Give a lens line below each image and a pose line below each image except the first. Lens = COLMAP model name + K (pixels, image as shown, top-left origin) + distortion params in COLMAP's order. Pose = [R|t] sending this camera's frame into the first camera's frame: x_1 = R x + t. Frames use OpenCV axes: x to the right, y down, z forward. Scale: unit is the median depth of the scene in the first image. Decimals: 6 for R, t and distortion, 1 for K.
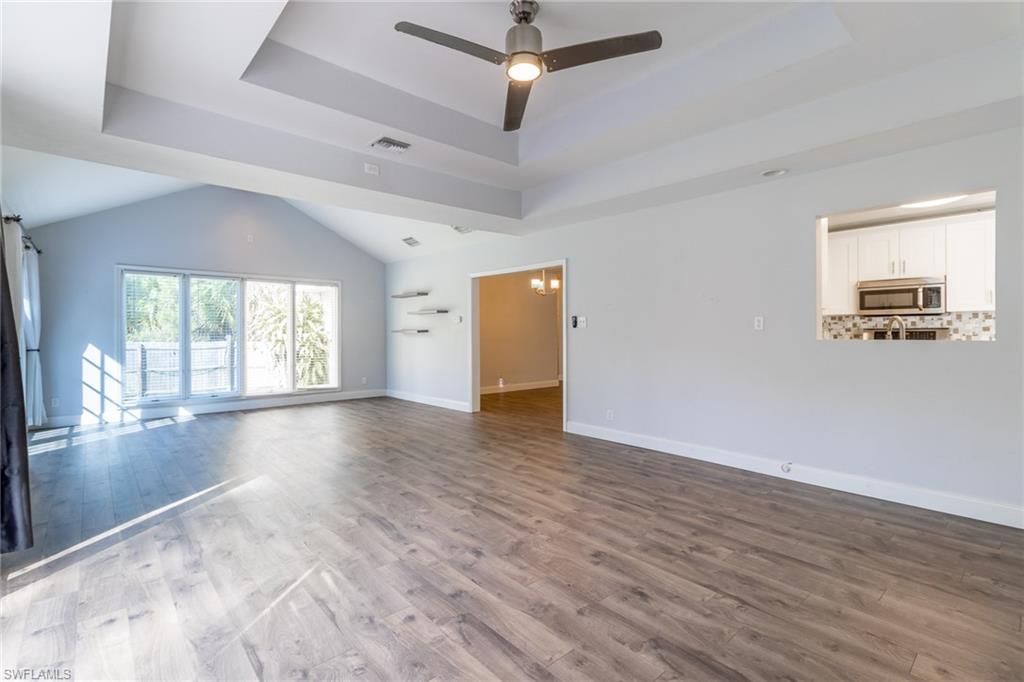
lens RADIAL K [[478.8, 0, 510.8], [0, 478.8, 339.1], [0, 0, 1]] dist [-0.002719, 0.002167]
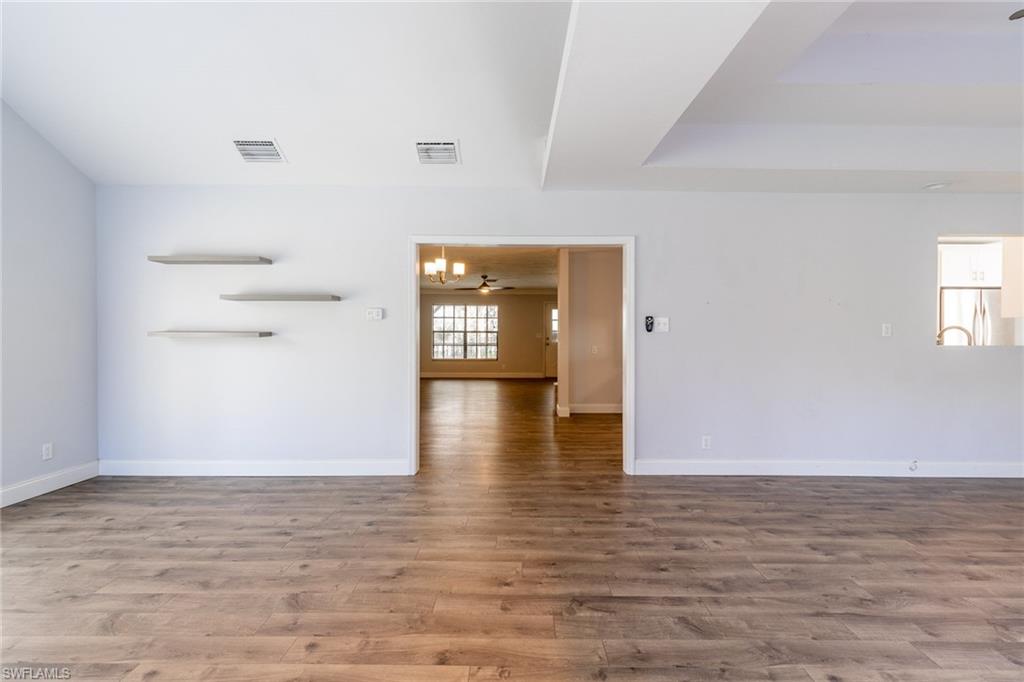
lens RADIAL K [[478.8, 0, 508.0], [0, 478.8, 338.0], [0, 0, 1]] dist [-0.002719, 0.002167]
pose [[0.658351, -0.002652, 0.752706, -0.743530], [0.006206, 0.999979, -0.001905, -0.018477], [-0.752685, 0.005926, 0.658354, 0.890501]]
